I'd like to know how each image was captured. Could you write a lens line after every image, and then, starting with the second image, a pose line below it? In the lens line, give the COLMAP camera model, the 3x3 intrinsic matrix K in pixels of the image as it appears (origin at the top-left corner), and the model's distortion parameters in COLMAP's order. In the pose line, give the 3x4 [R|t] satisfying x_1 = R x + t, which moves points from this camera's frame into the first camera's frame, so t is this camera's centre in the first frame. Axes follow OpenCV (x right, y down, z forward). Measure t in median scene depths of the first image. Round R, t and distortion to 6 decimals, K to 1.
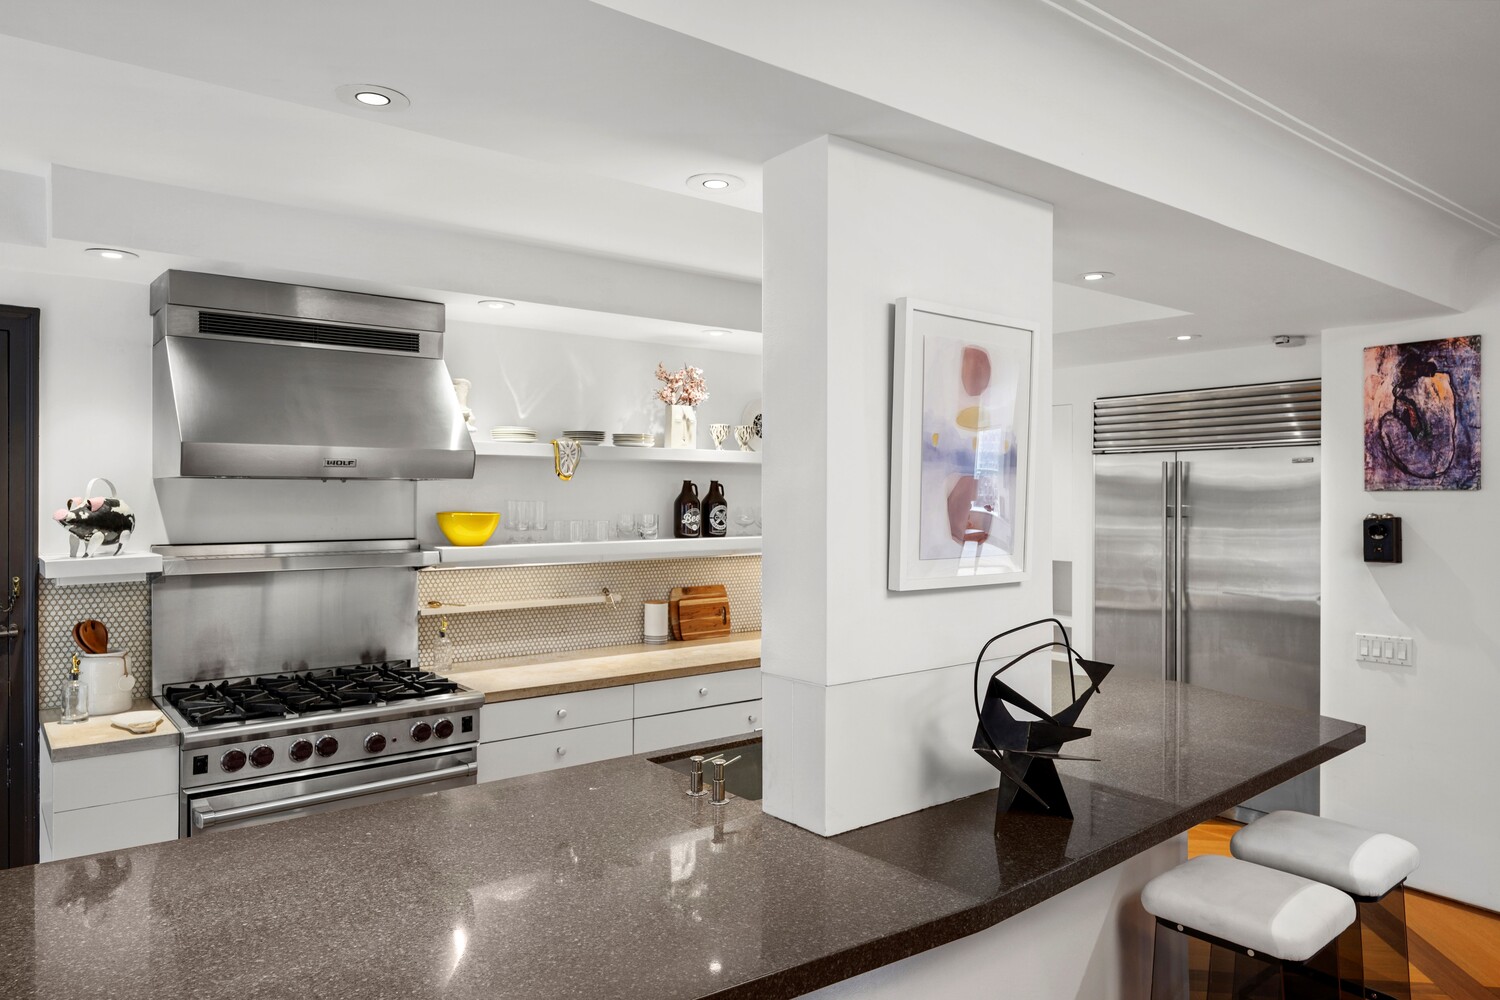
lens RADIAL K [[972.8, 0, 750.0], [0, 972.8, 500.0], [0, 0, 1]] dist [-0.001122, -0.000396]
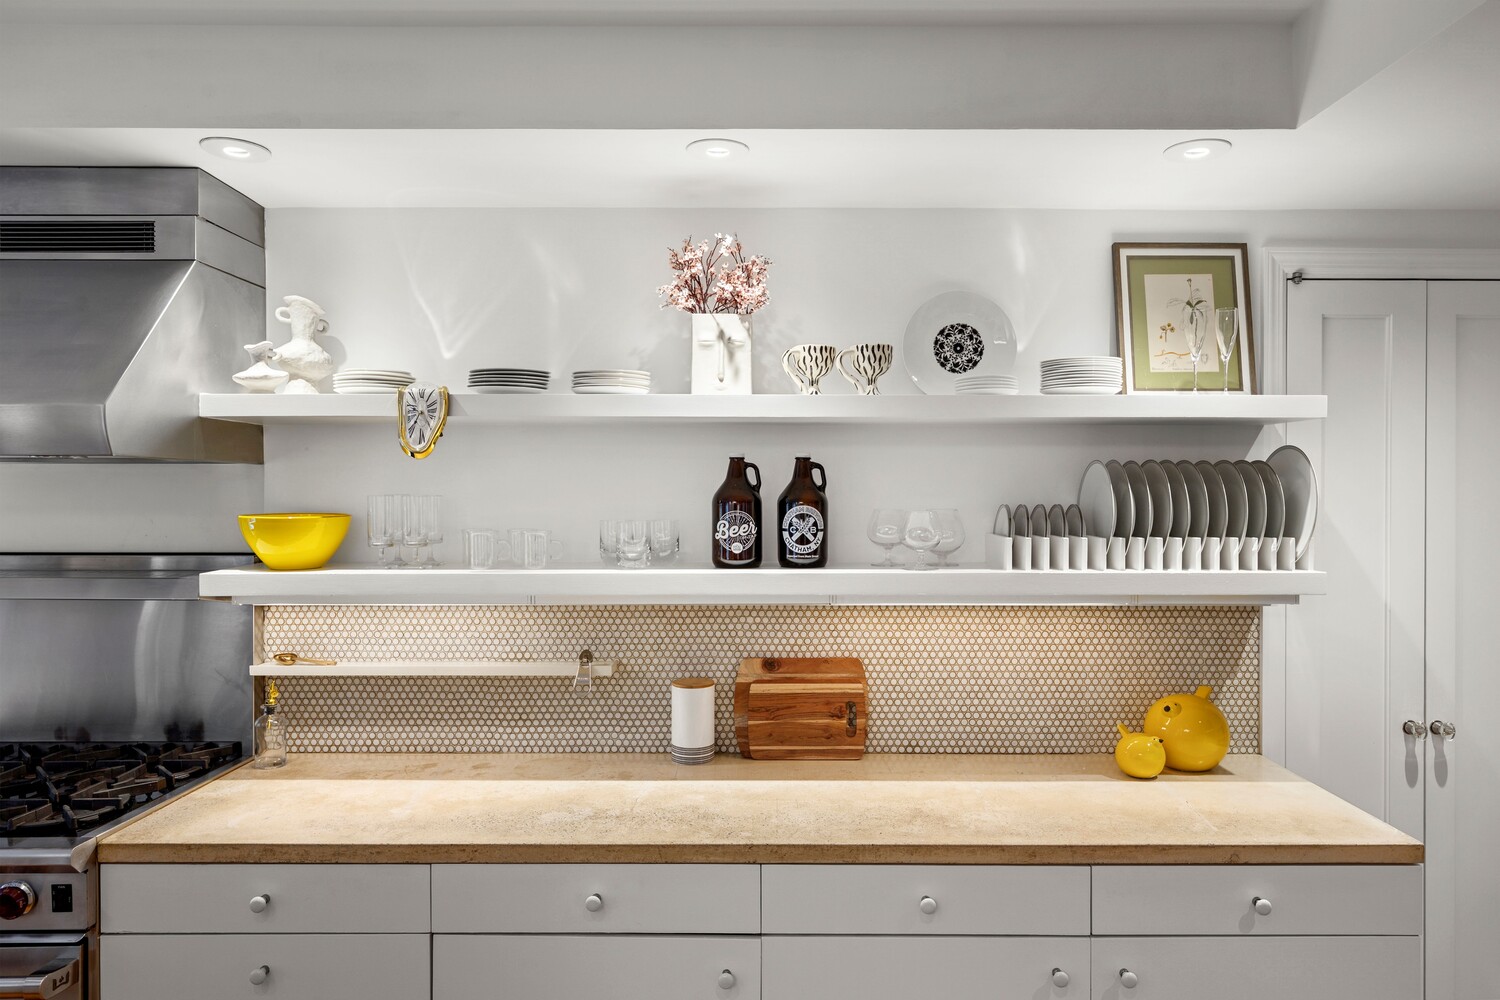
lens RADIAL K [[972.8, 0, 750.0], [0, 972.8, 500.0], [0, 0, 1]] dist [-0.001122, -0.000396]
pose [[0.789810, 0.003120, -0.613344, 0.263076], [-0.002577, 0.999995, 0.001768, 0.001779], [0.613347, 0.000184, 0.789814, 0.594637]]
